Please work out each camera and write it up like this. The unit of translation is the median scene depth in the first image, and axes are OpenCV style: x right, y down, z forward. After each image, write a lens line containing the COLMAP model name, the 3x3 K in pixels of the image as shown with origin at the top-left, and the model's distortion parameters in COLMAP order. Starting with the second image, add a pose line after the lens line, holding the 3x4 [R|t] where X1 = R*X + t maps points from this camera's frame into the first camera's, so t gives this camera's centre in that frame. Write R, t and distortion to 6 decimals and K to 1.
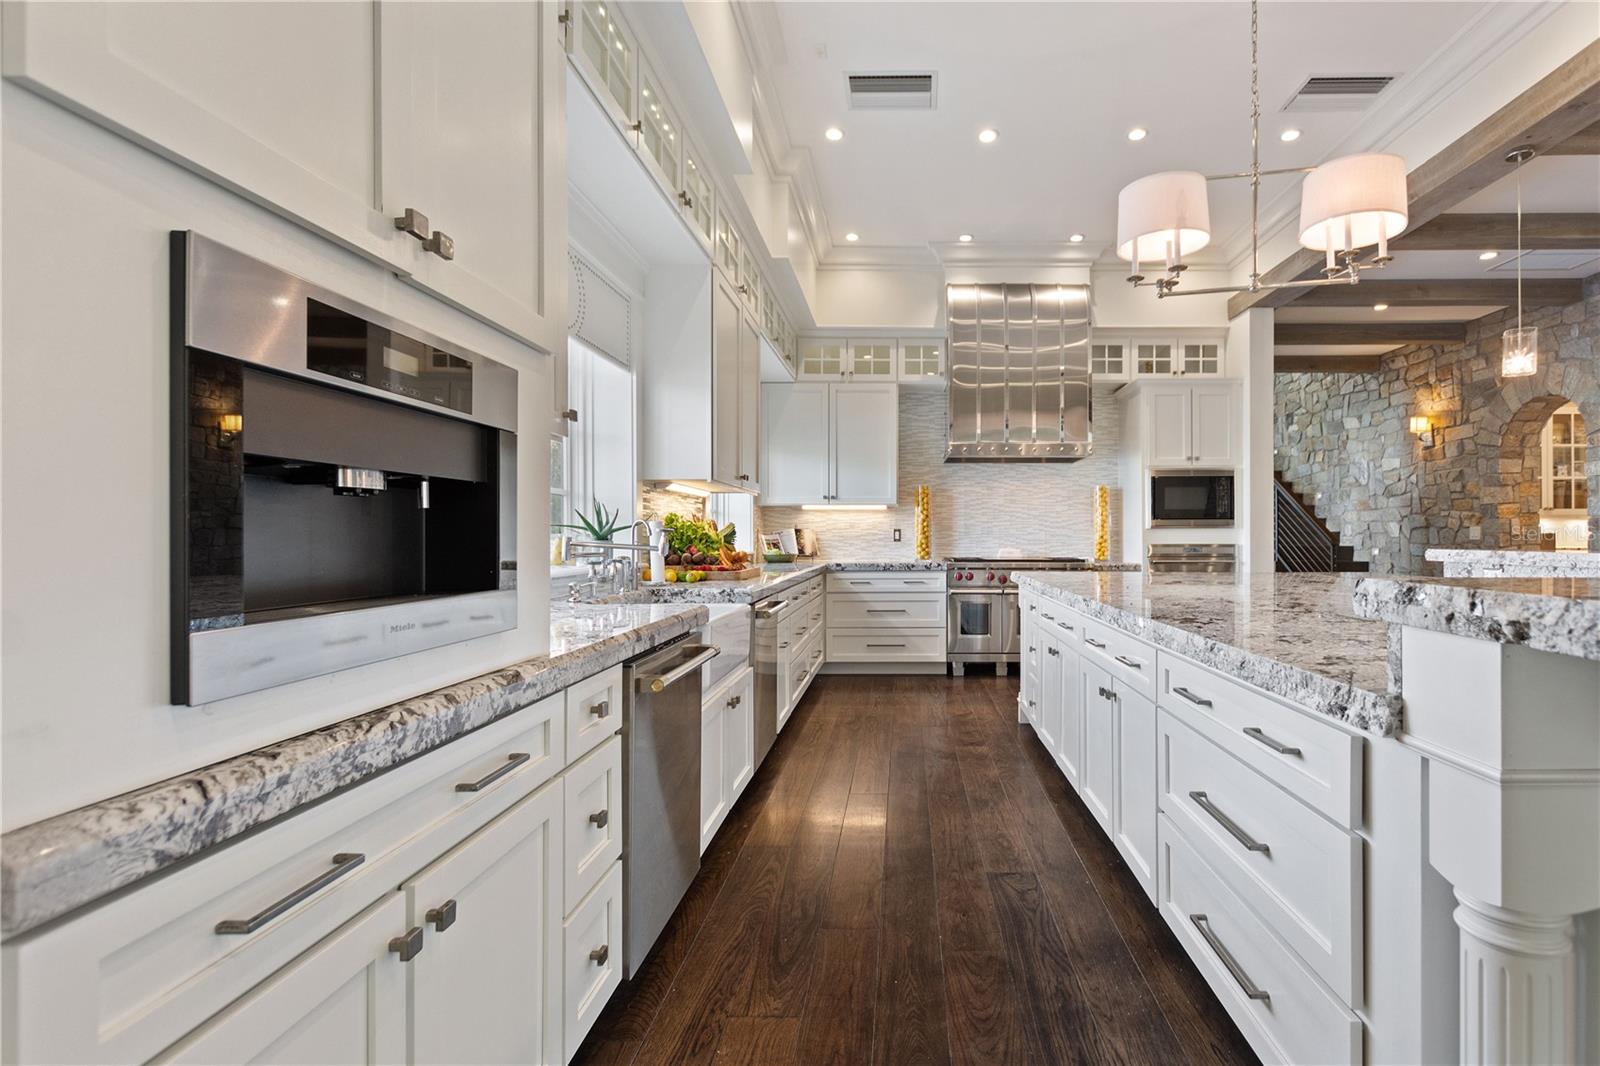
lens RADIAL K [[724.6, 0, 799.7], [0, 724.6, 532.5], [0, 0, 1]] dist [-0.000531, -0.000017]
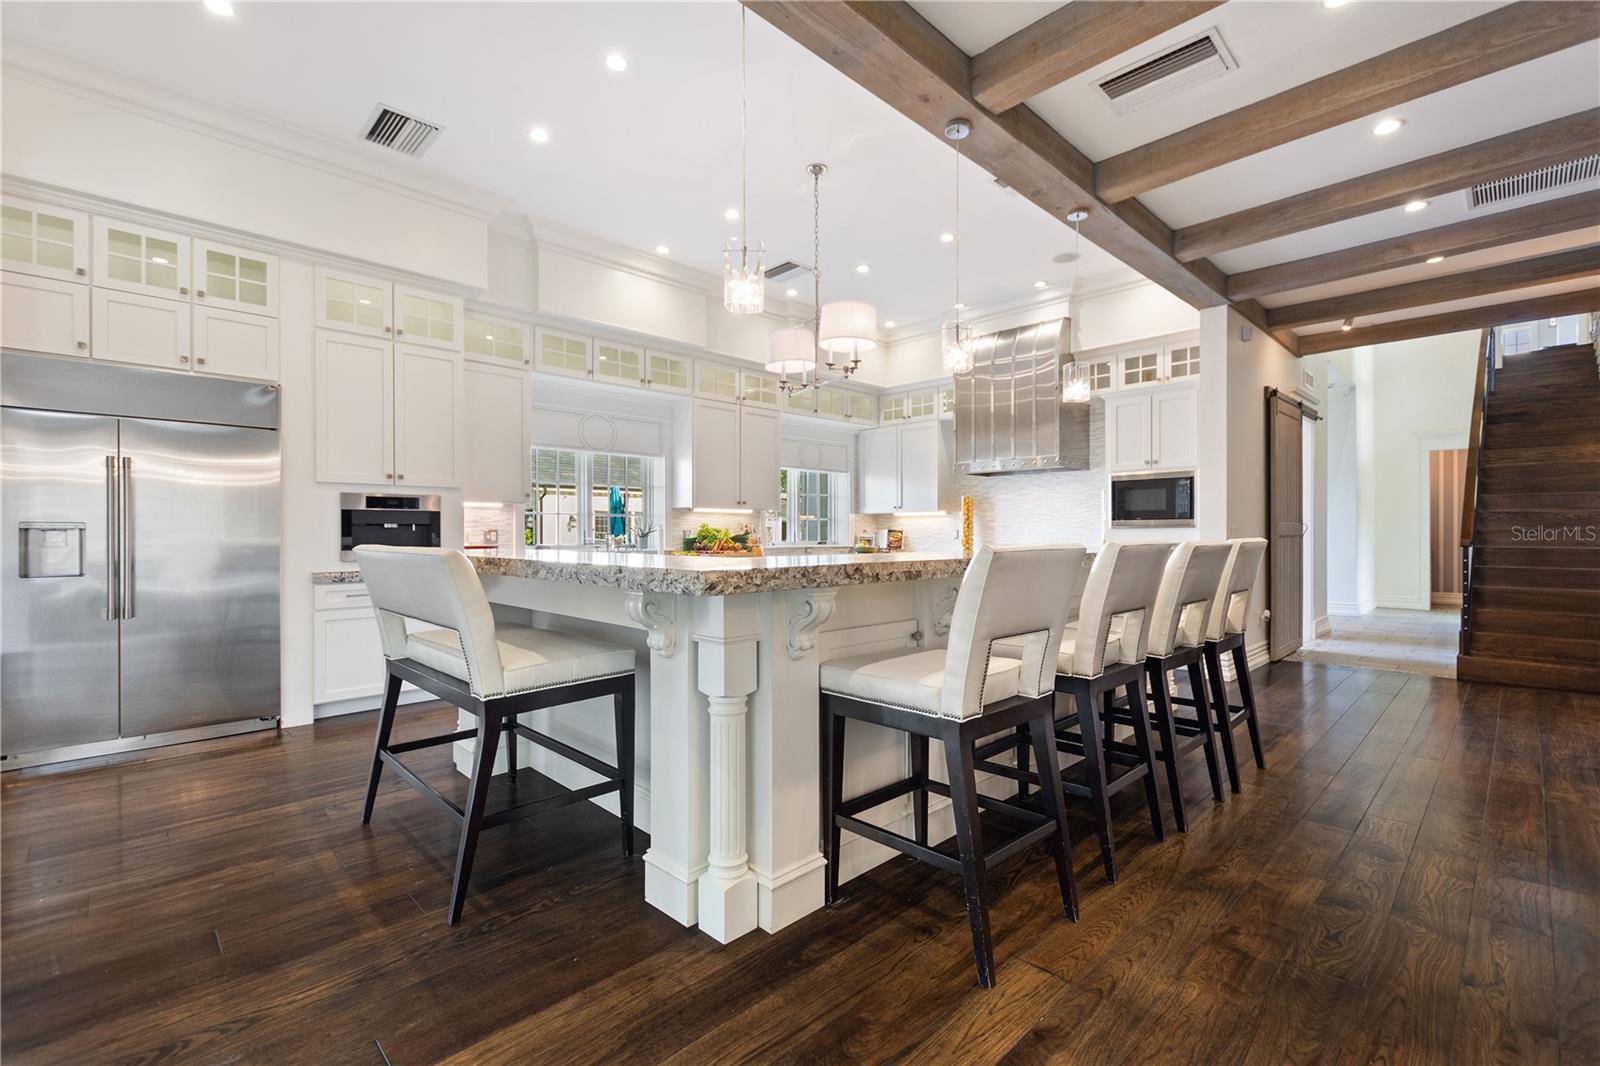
lens RADIAL K [[697.5, 0, 801.3], [0, 697.5, 534.6], [0, 0, 1]] dist [0.009942, -0.004080]
pose [[0.699877, 0.001620, -0.714261, 0.876737], [0.003799, 0.999975, 0.005991, -0.003774], [0.714253, -0.006907, 0.699853, -0.079444]]
